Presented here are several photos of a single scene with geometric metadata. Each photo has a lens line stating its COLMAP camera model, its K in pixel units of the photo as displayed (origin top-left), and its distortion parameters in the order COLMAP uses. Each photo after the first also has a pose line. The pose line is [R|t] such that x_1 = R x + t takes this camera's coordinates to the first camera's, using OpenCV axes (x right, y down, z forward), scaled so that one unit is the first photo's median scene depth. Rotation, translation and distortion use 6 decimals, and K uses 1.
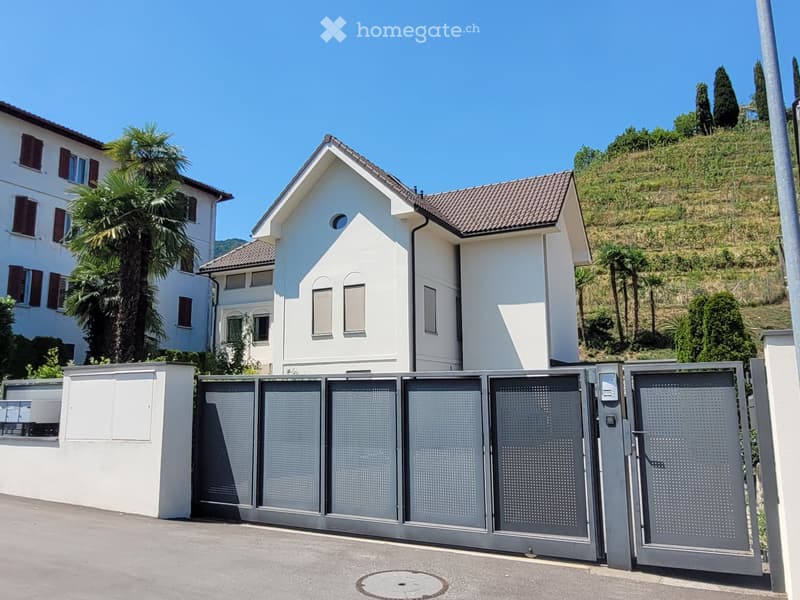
lens RADIAL K [[597.1, 0, 402.8], [0, 597.1, 288.3], [0, 0, 1]] dist [-0.025881, 0.028659]
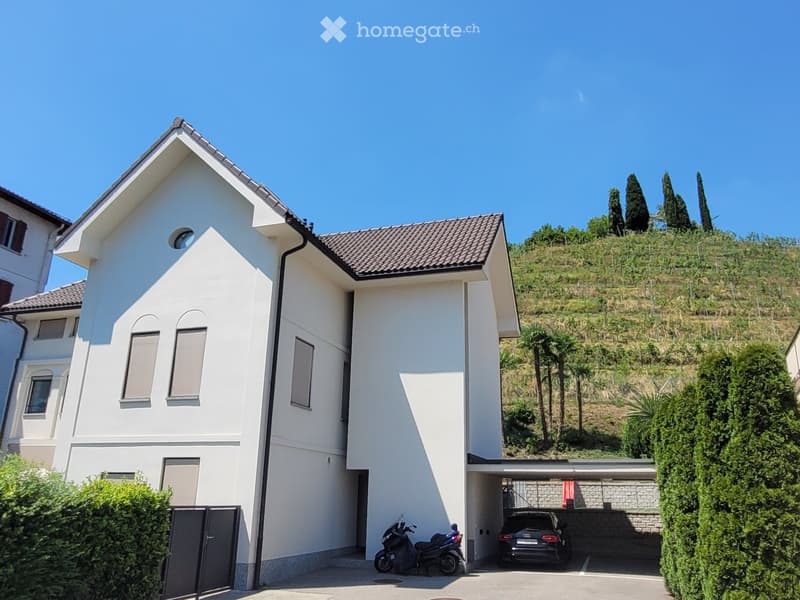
lens RADIAL K [[597.1, 0, 393.7], [0, 597.1, 291.7], [0, 0, 1]] dist [-0.025881, 0.028659]
pose [[0.989614, 0.075248, 0.122482, 0.058311], [-0.055971, 0.986509, -0.153843, 0.043462], [-0.132406, 0.145389, 0.980475, 0.288086]]
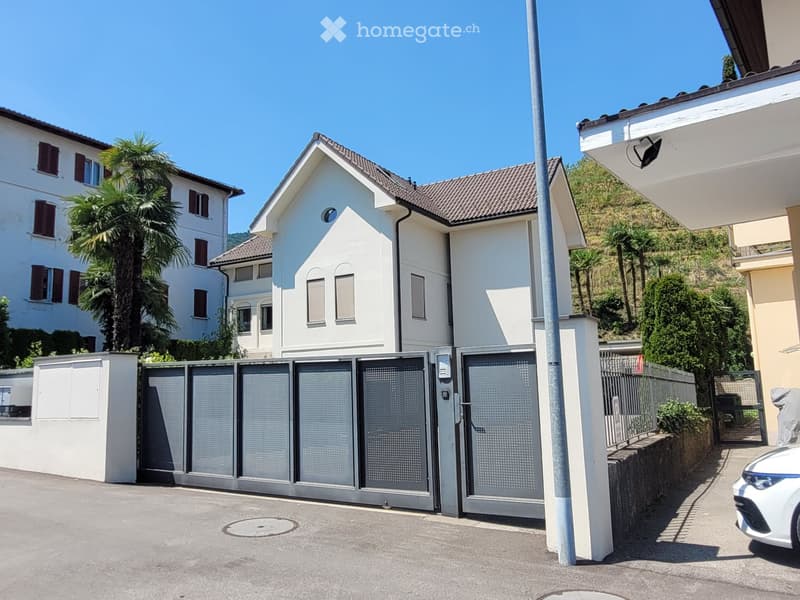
lens RADIAL K [[597.1, 0, 405.6], [0, 597.1, 286.2], [0, 0, 1]] dist [-0.025881, 0.028659]
pose [[0.998107, -0.025856, -0.055799, 0.082184], [0.027081, 0.999406, 0.021305, -0.005302], [0.055215, -0.022776, 0.998215, -0.046367]]
